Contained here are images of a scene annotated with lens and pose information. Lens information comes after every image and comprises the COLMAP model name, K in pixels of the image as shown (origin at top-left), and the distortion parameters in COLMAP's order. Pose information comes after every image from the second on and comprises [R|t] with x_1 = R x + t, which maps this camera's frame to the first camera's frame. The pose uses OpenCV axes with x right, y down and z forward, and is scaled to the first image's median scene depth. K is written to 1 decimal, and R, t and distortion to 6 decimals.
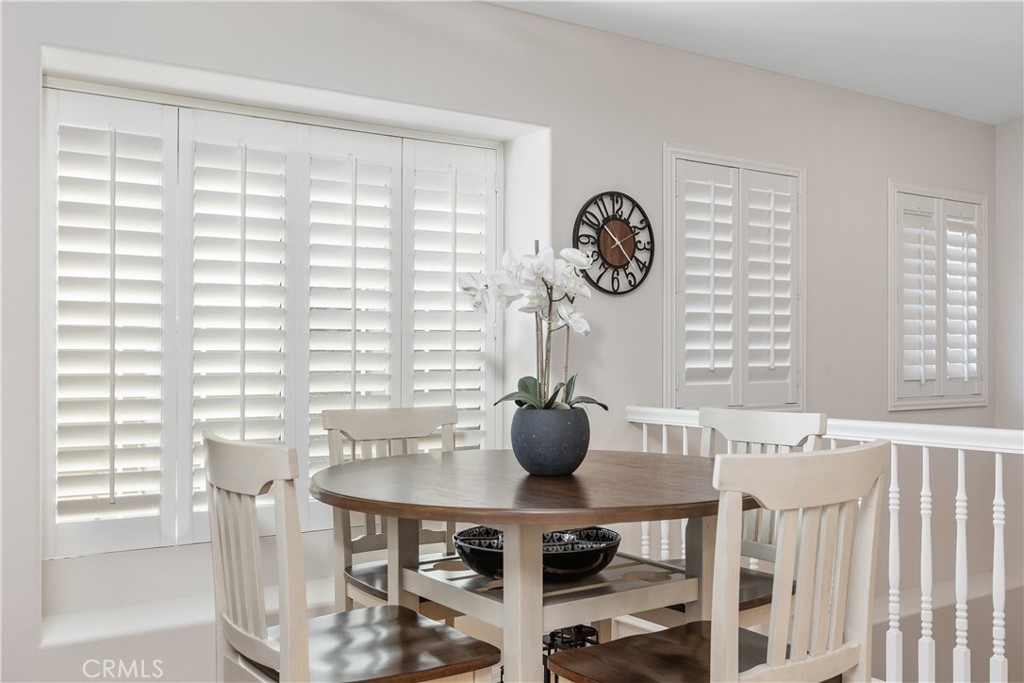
lens RADIAL K [[996.2, 0, 517.7], [0, 996.2, 340.8], [0, 0, 1]] dist [-0.014318, 0.000000]
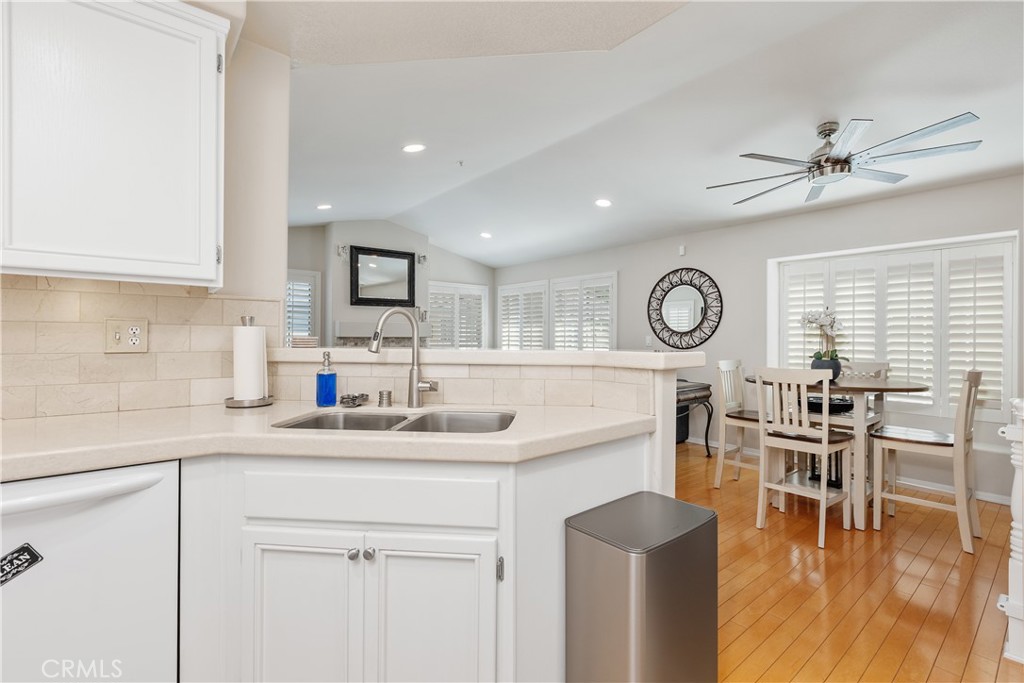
lens RADIAL K [[456.2, 0, 510.4], [0, 456.2, 331.5], [0, 0, 1]] dist [0.003130, -0.001325]
pose [[0.076369, -0.016361, -0.996945, 1.070880], [0.001103, 0.999866, -0.016325, -0.000401], [0.997079, 0.000147, 0.076377, -0.075604]]
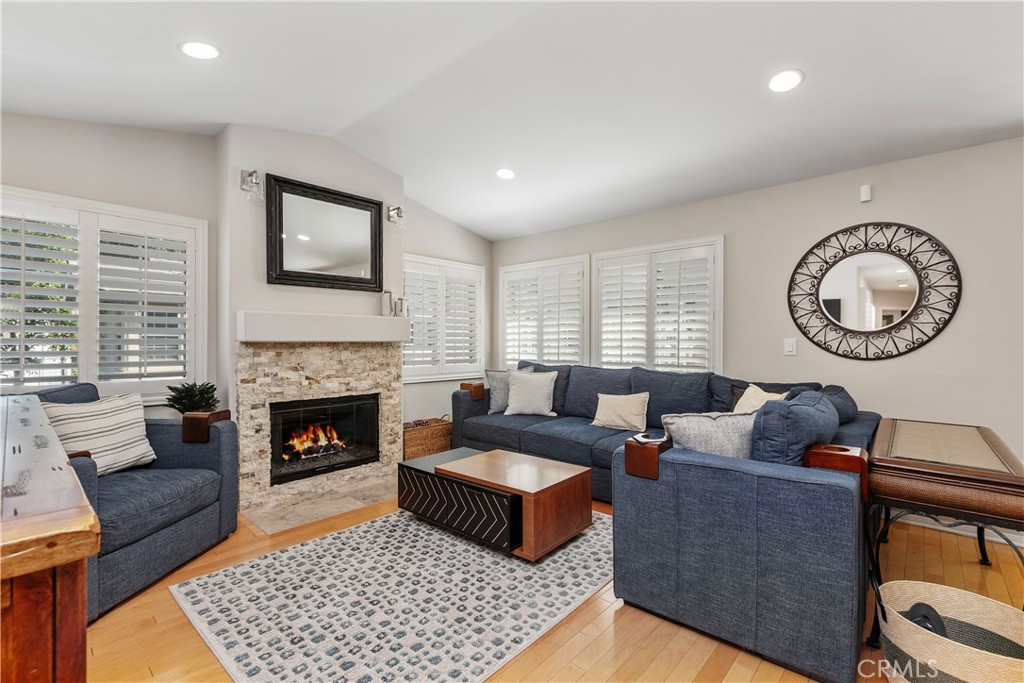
lens RADIAL K [[456.2, 0, 514.8], [0, 456.2, 338.4], [0, 0, 1]] dist [0.003130, -0.001325]
pose [[0.225978, -0.011288, -0.974067, 0.166547], [0.004817, 0.999934, -0.010470, -0.003191], [0.974121, -0.002326, 0.226017, -0.306612]]
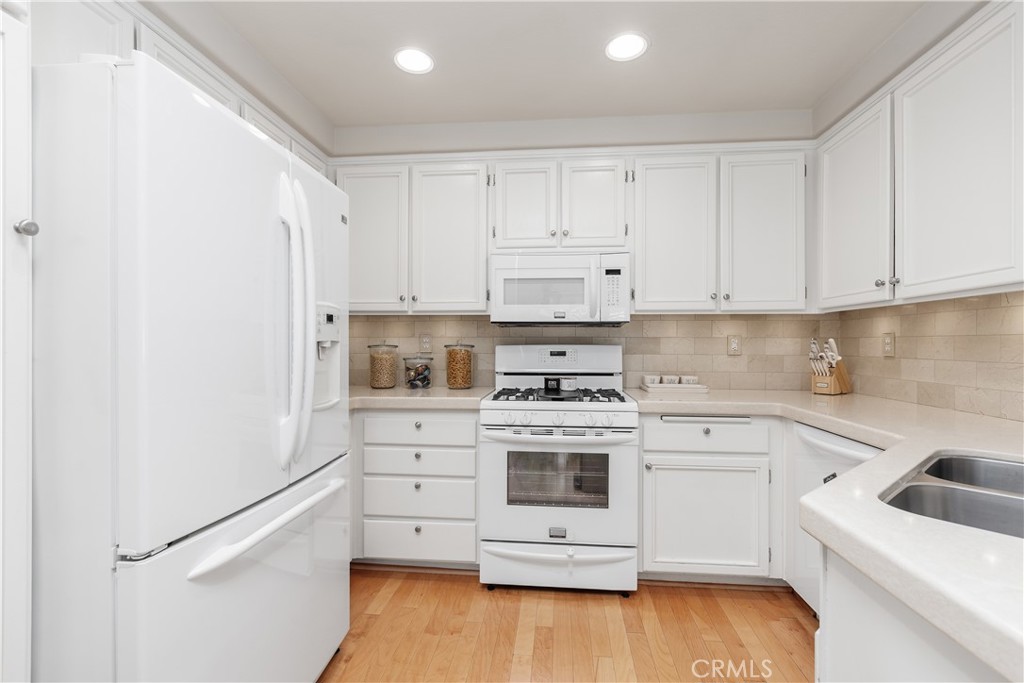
lens RADIAL K [[456.2, 0, 514.8], [0, 456.2, 345.0], [0, 0, 1]] dist [0.003130, -0.001325]
pose [[-0.762175, -0.008777, 0.647312, 0.627805], [-0.012903, 0.999915, -0.001635, 0.001689], [-0.647243, -0.009598, -0.762224, 0.278381]]
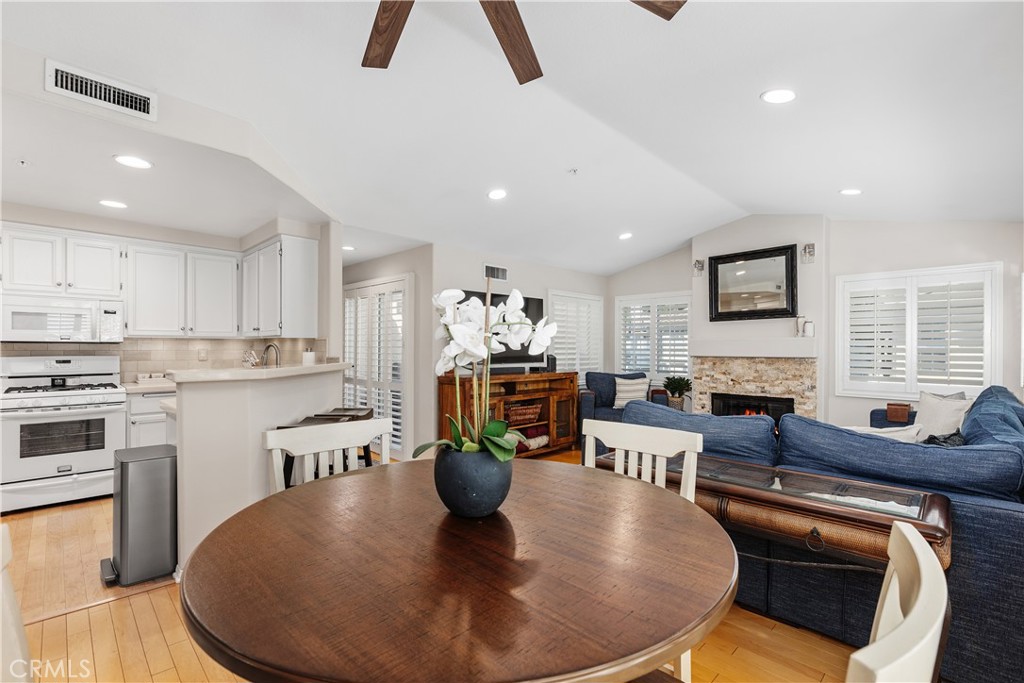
lens RADIAL K [[456.2, 0, 519.9], [0, 456.2, 347.4], [0, 0, 1]] dist [0.003130, -0.001325]
pose [[-0.983031, -0.008270, -0.183252, 0.055738], [-0.006839, 0.999941, -0.008437, -0.025236], [0.183311, -0.007040, -0.983030, 1.129309]]
